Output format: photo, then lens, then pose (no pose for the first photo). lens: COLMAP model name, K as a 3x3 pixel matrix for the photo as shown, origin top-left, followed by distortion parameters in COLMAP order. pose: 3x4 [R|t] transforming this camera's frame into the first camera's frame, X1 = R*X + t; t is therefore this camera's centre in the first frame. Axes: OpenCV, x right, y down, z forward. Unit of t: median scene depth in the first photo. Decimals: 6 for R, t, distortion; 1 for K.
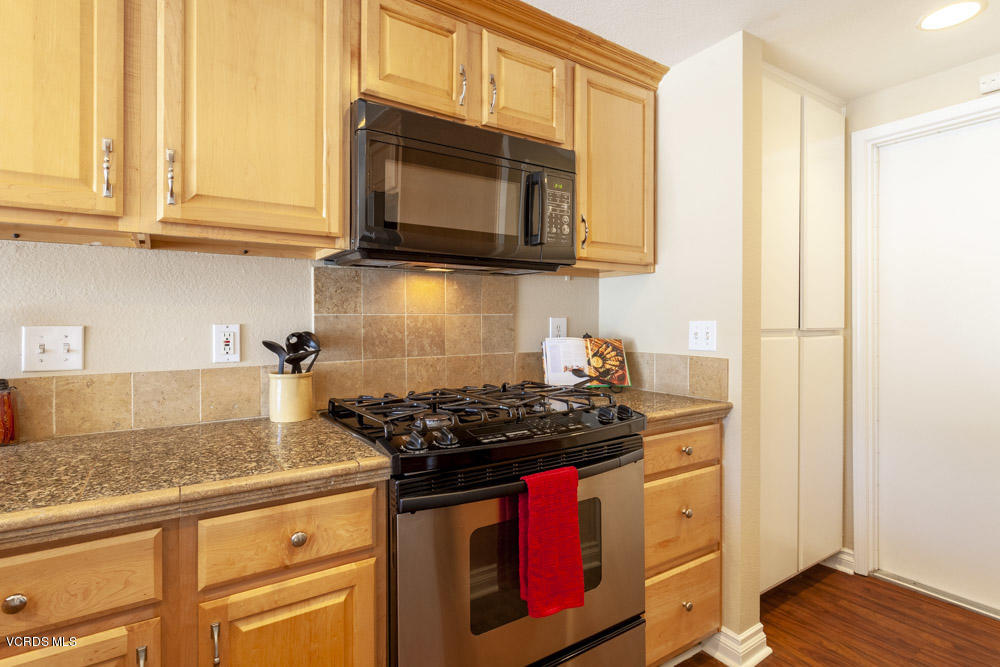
lens RADIAL K [[493.3, 0, 489.6], [0, 493.3, 319.9], [0, 0, 1]] dist [-0.001123, -0.000422]
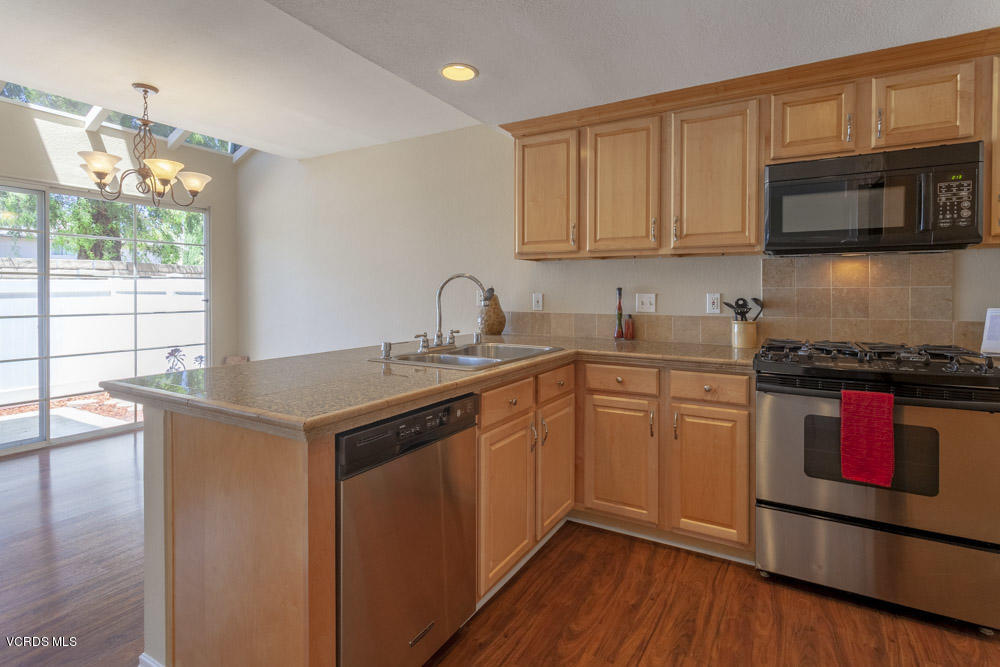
lens RADIAL K [[493.3, 0, 526.7], [0, 493.3, 296.3], [0, 0, 1]] dist [-0.001123, -0.000422]
pose [[0.458346, 0.010787, -0.888709, 0.728075], [-0.000917, 0.999932, 0.011665, -0.001249], [0.888774, -0.004532, 0.458324, -0.453411]]
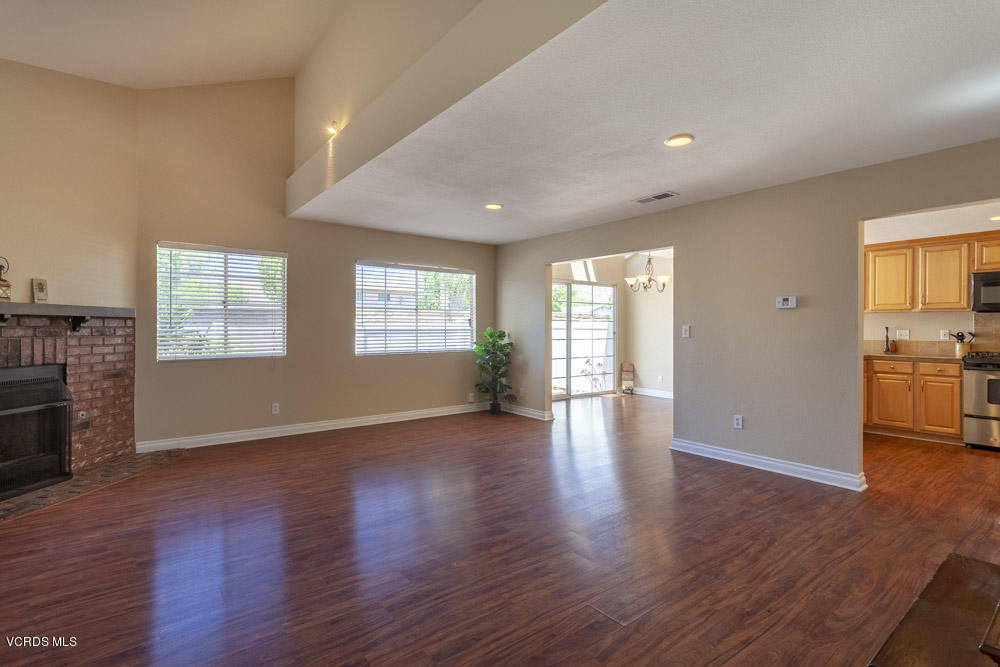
lens RADIAL K [[493.3, 0, 500.8], [0, 493.3, 328.2], [0, 0, 1]] dist [-0.001123, -0.000422]
pose [[0.068254, 0.004155, -0.997659, 2.739937], [0.000349, 0.999991, 0.004189, -0.018652], [0.997668, -0.000634, 0.068252, -2.440460]]
